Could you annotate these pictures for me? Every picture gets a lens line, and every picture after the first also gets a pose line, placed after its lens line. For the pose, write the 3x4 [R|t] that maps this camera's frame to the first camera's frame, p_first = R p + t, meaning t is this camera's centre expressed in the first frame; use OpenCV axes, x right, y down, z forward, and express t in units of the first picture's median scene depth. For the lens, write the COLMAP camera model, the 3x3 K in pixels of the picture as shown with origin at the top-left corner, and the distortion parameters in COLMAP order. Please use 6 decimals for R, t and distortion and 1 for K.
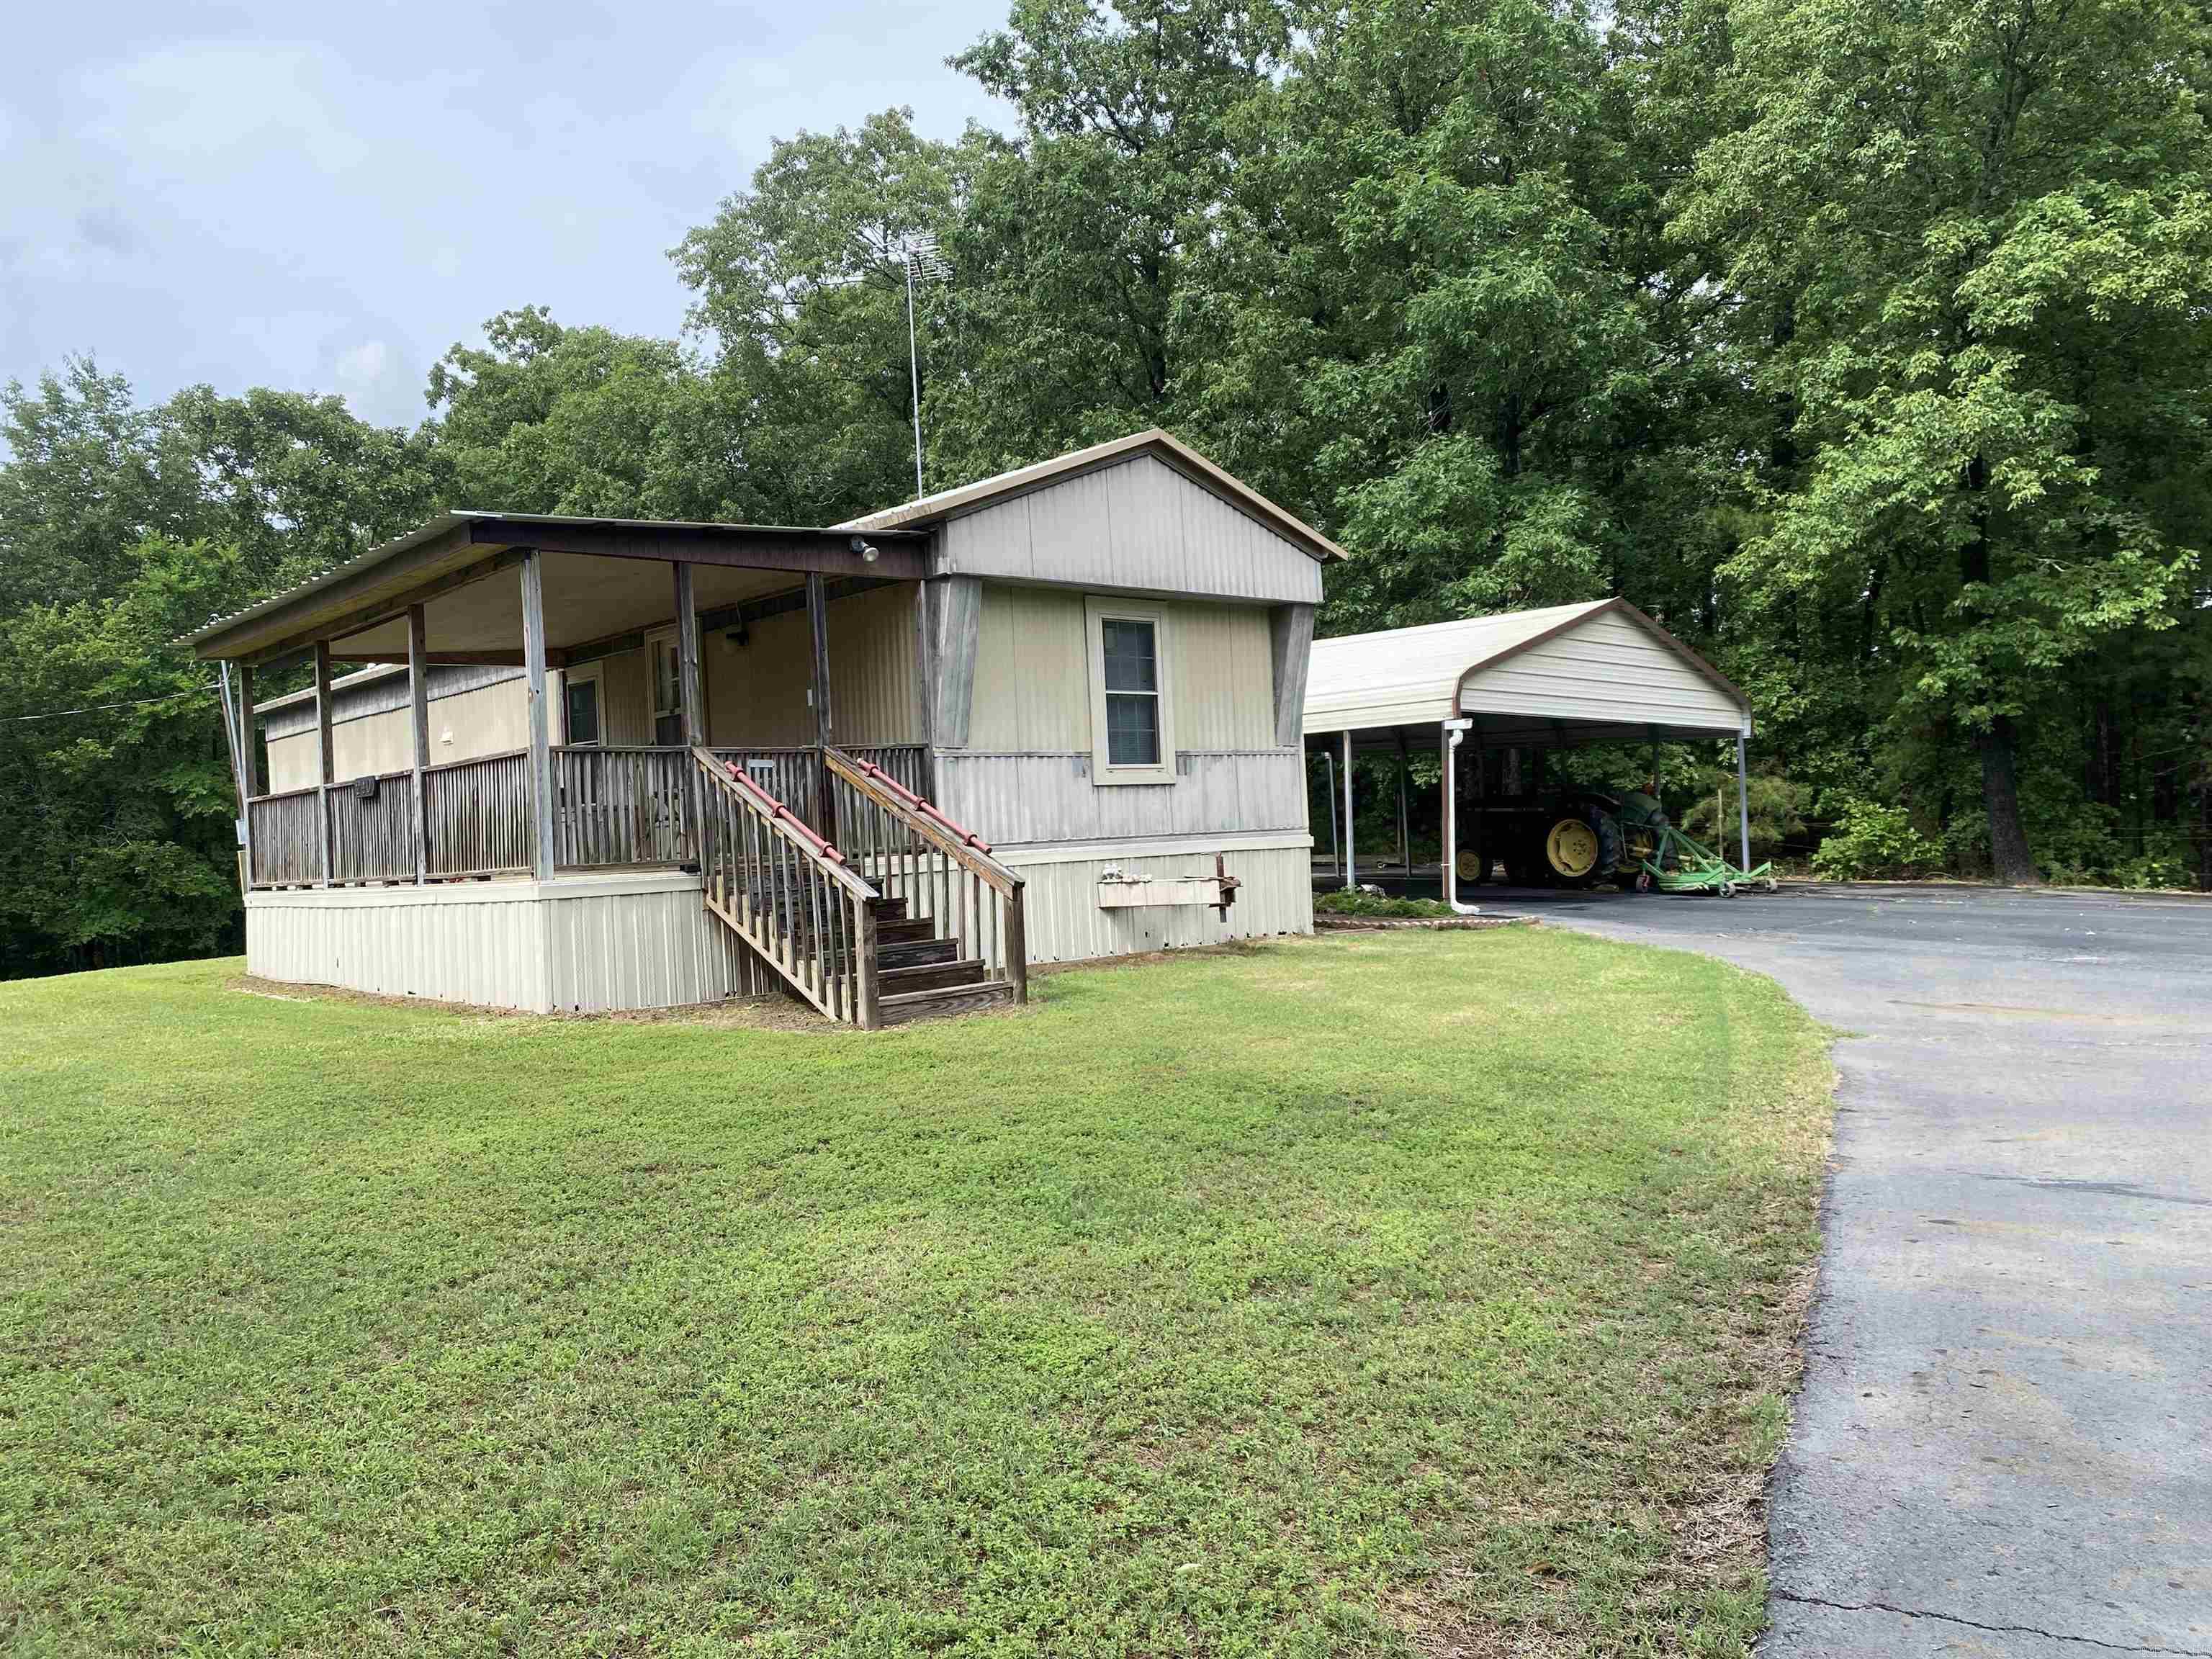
lens RADIAL K [[1677.8, 0, 1084.5], [0, 1677.8, 808.9], [0, 0, 1]] dist [0.026259, -0.002174]
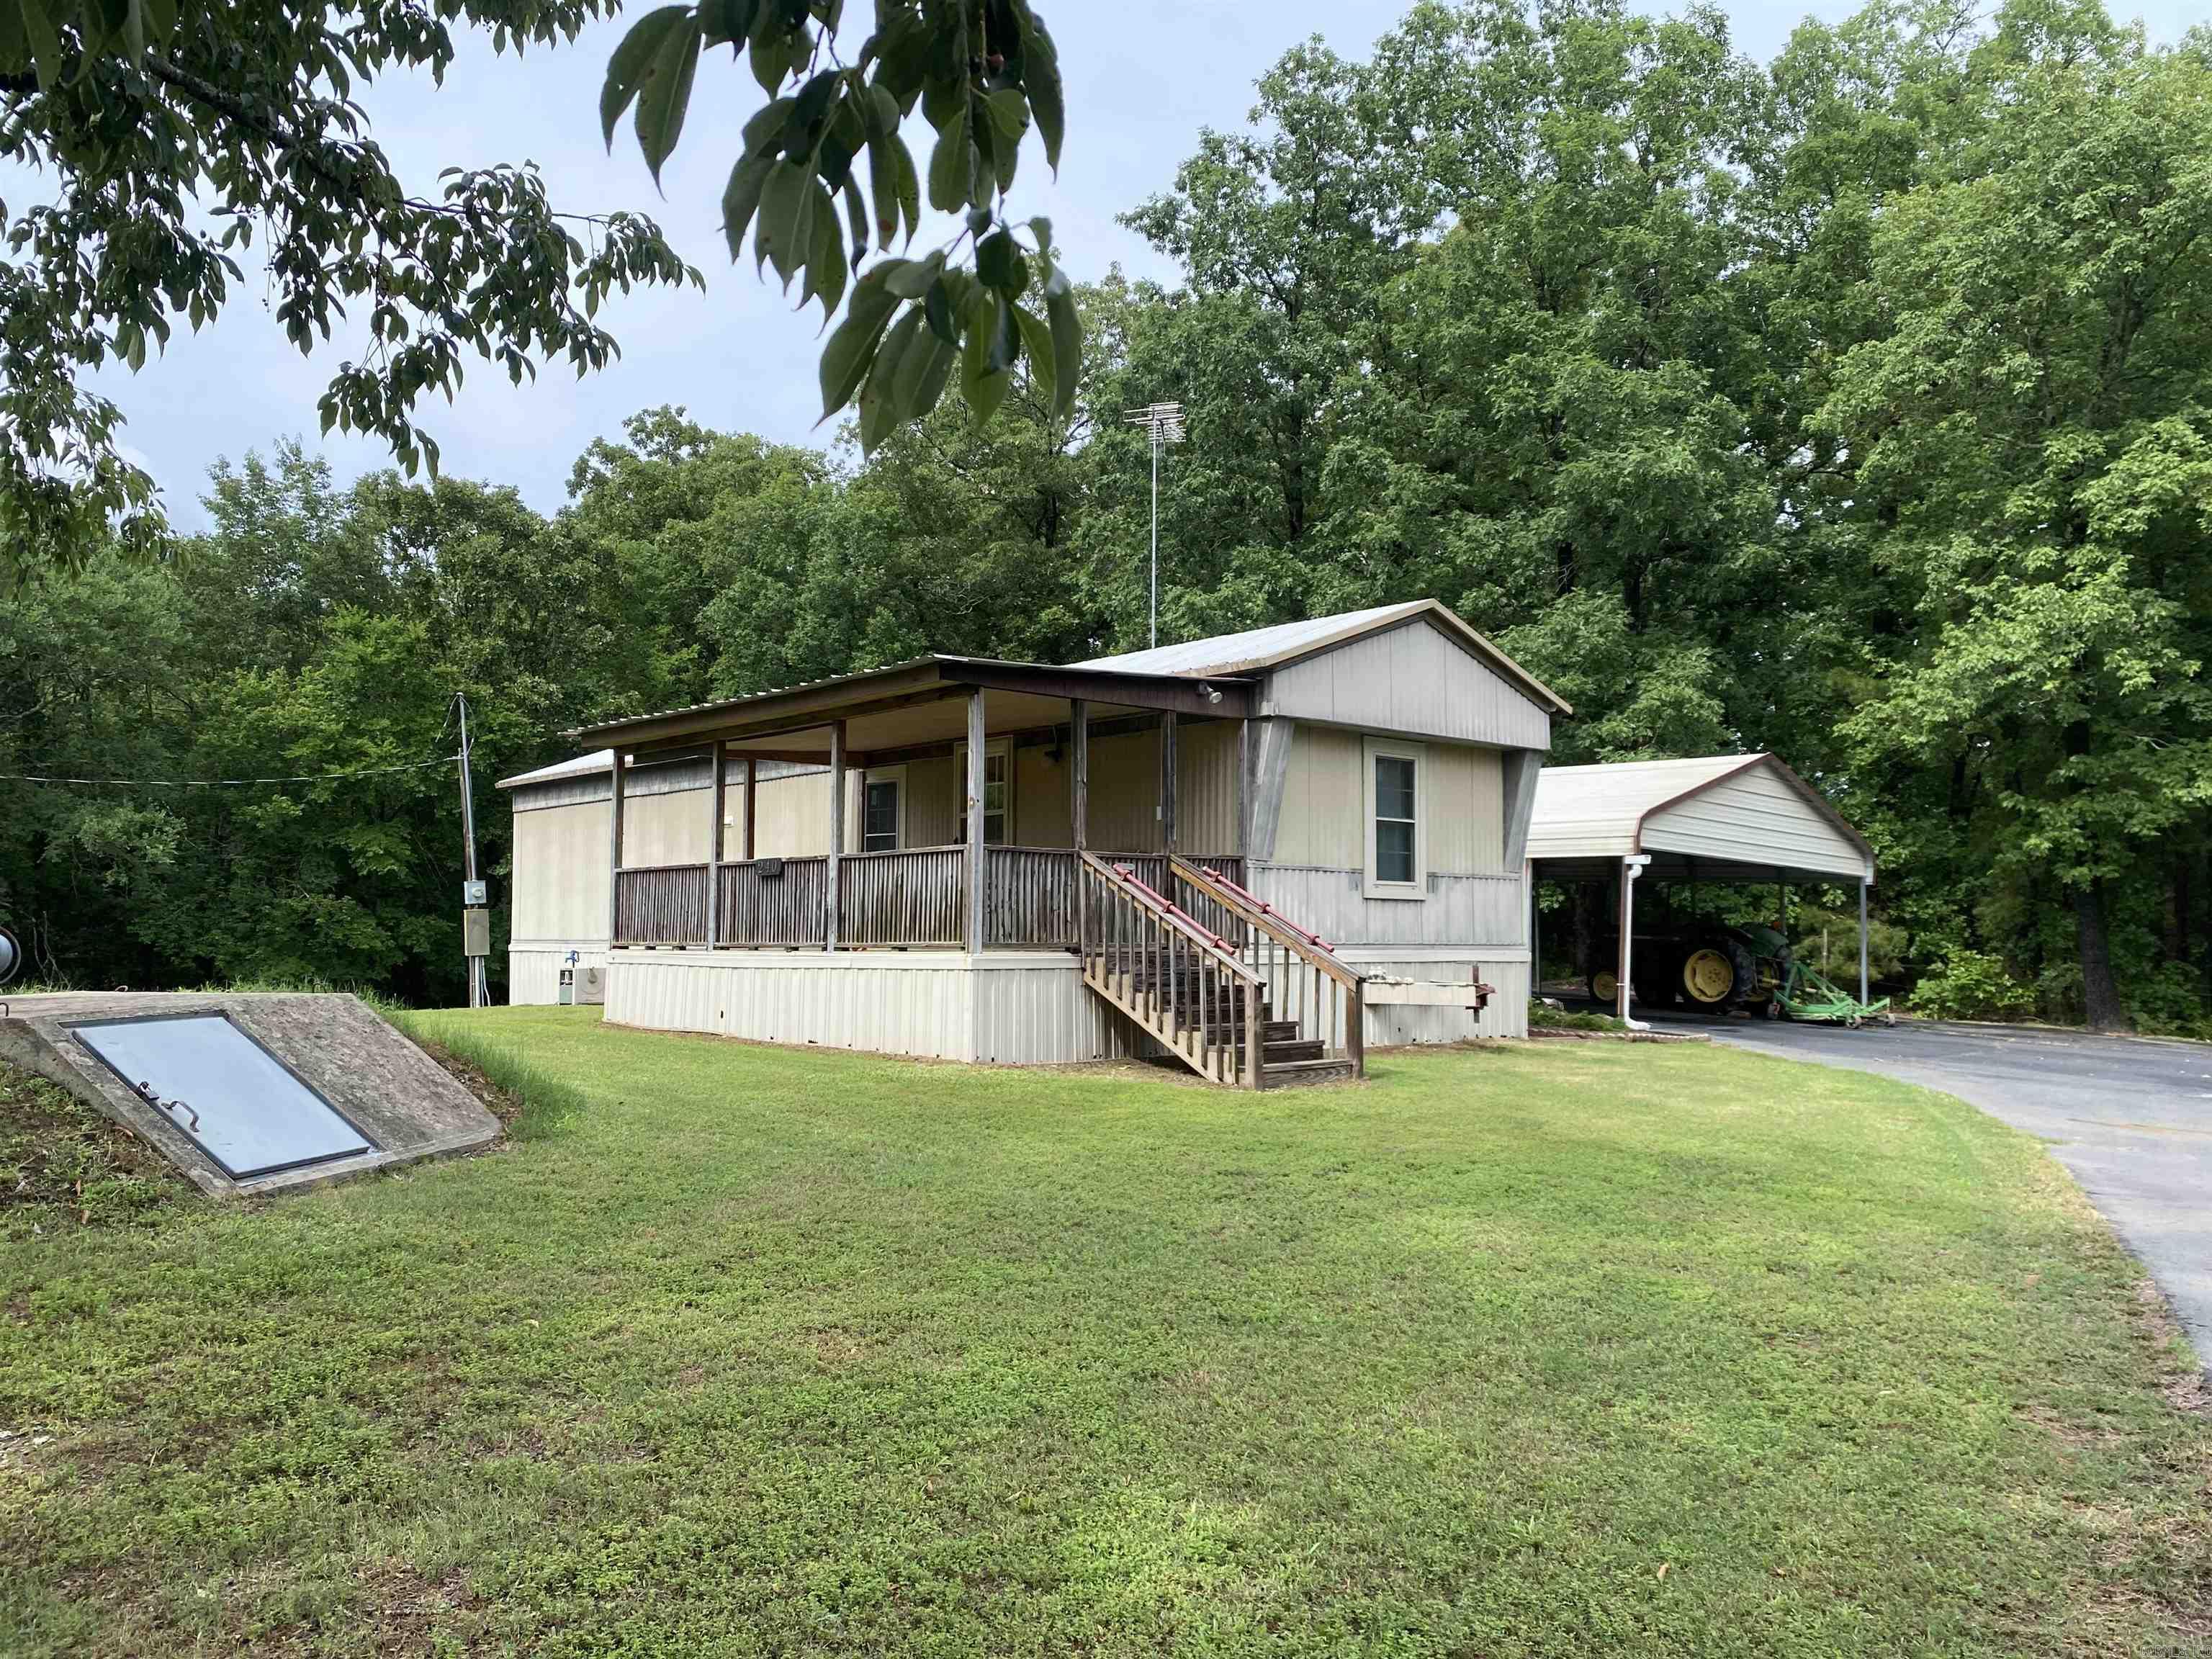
lens RADIAL K [[1672.3, 0, 1106.0], [0, 1672.3, 829.5], [0, 0, 1]] dist [0.030444, -0.008072]
pose [[0.998470, 0.055274, -0.001723, -0.101163], [-0.055293, 0.997332, -0.047661, 0.002179], [-0.000916, 0.047684, 0.998862, -0.095668]]
